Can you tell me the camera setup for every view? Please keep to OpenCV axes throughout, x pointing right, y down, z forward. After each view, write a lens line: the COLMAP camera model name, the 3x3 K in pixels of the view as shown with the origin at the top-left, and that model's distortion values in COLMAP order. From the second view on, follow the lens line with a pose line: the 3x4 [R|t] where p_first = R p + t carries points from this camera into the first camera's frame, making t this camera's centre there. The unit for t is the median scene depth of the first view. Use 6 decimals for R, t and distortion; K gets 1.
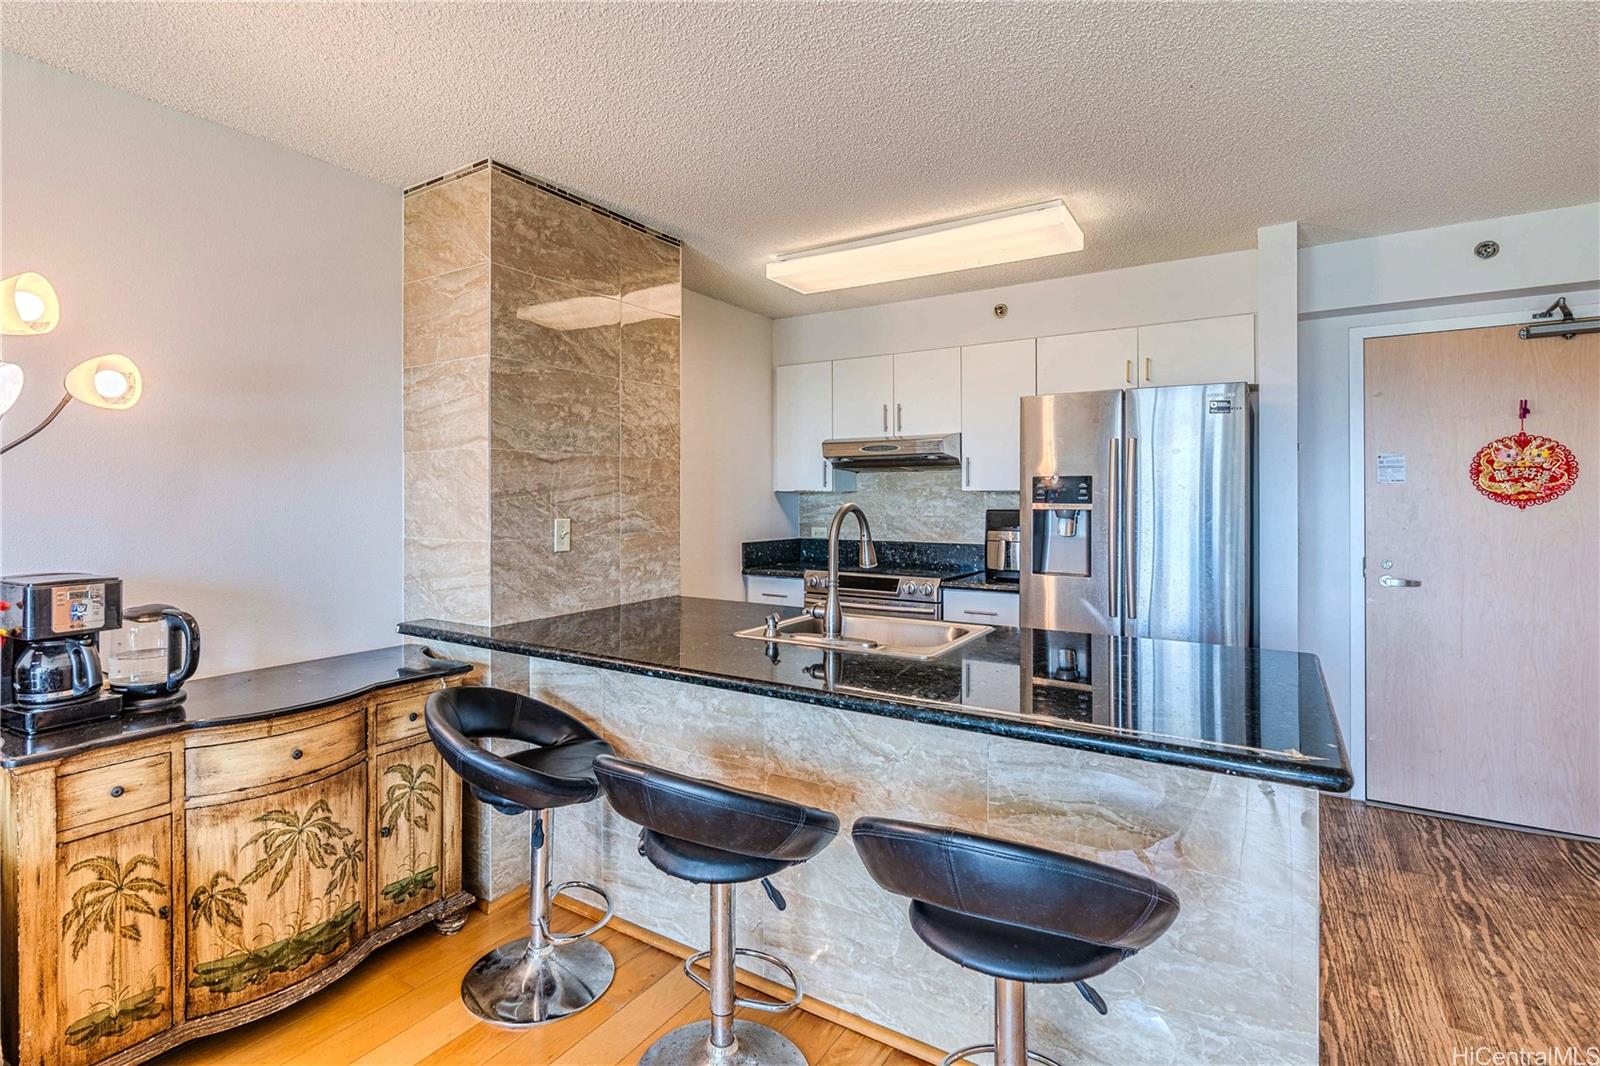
lens RADIAL K [[777.3, 0, 742.9], [0, 777.3, 490.8], [0, 0, 1]] dist [-0.001857, -0.000387]
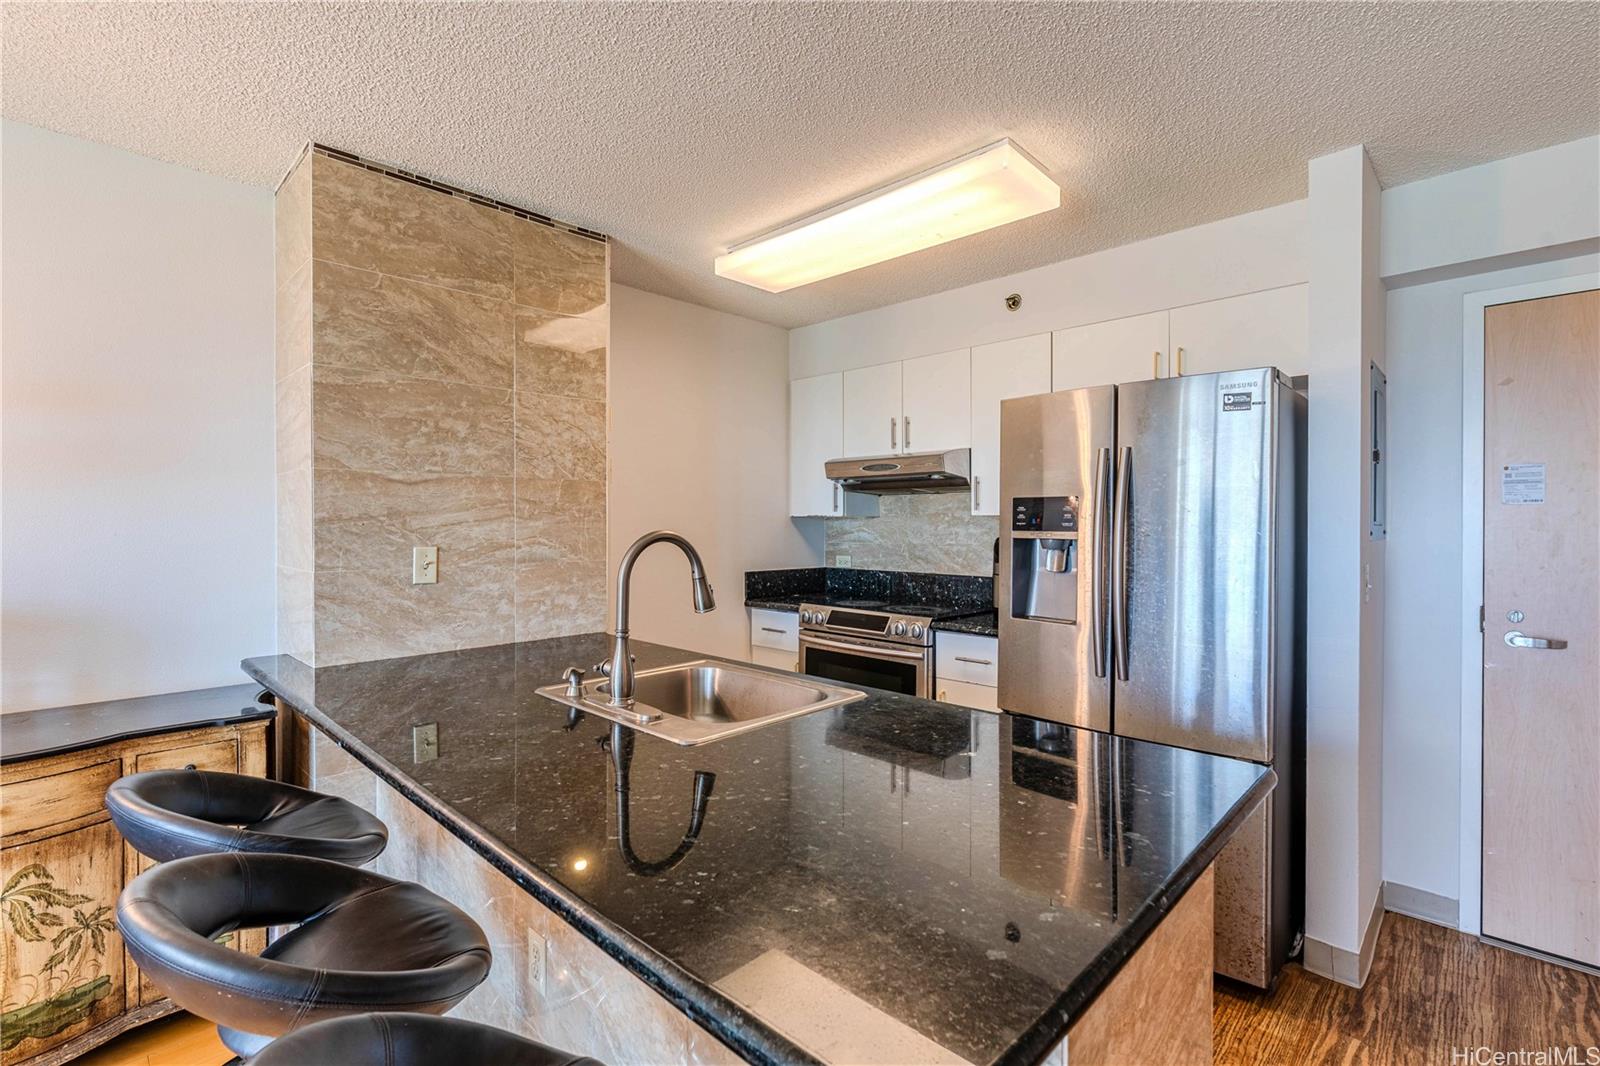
lens RADIAL K [[728.8, 0, 799.4], [0, 728.8, 524.9], [0, 0, 1]] dist [-0.000887, 0.000113]
pose [[0.984638, 0.001502, -0.174600, 0.311651], [0.000448, 0.999938, 0.011127, 0.001512], [0.174606, -0.011034, 0.984577, 0.230300]]
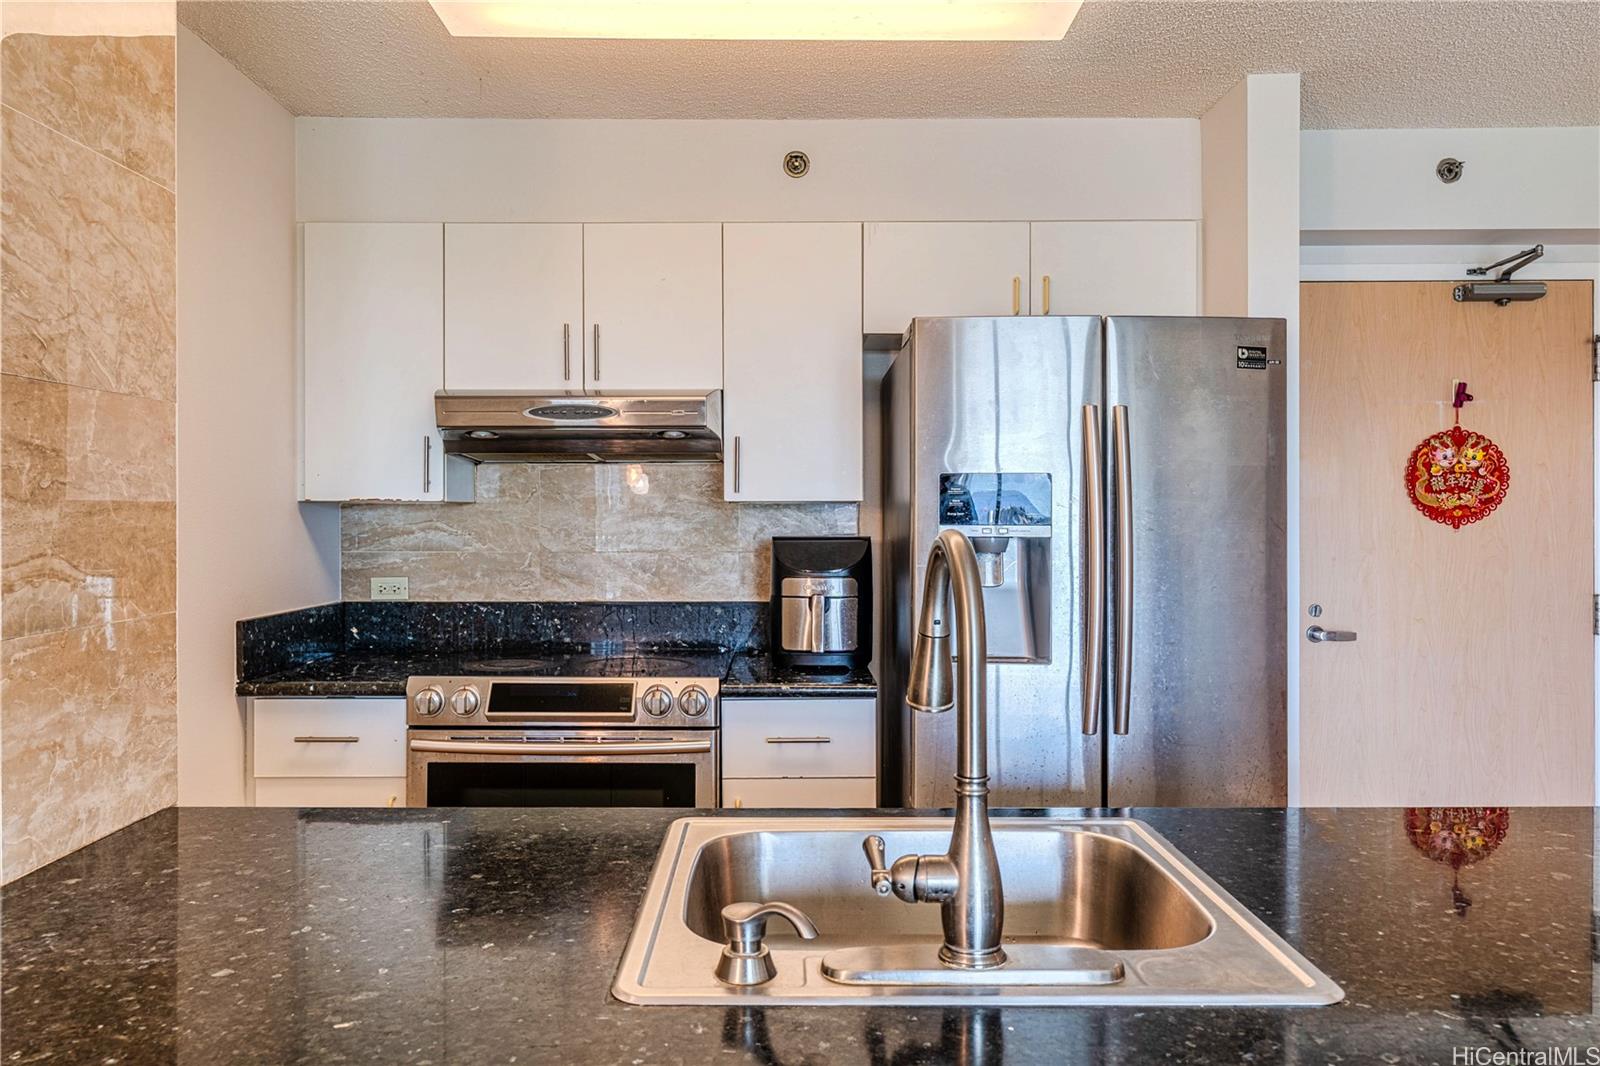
lens RADIAL K [[1104.8, 0, 745.0], [0, 1104.8, 514.3], [0, 0, 1]] dist [0.000855, 0.001057]
pose [[0.828123, -0.000368, 0.560547, -0.158388], [-0.003737, 0.999974, 0.006176, 0.005245], [-0.560534, -0.007210, 0.828100, 0.506091]]
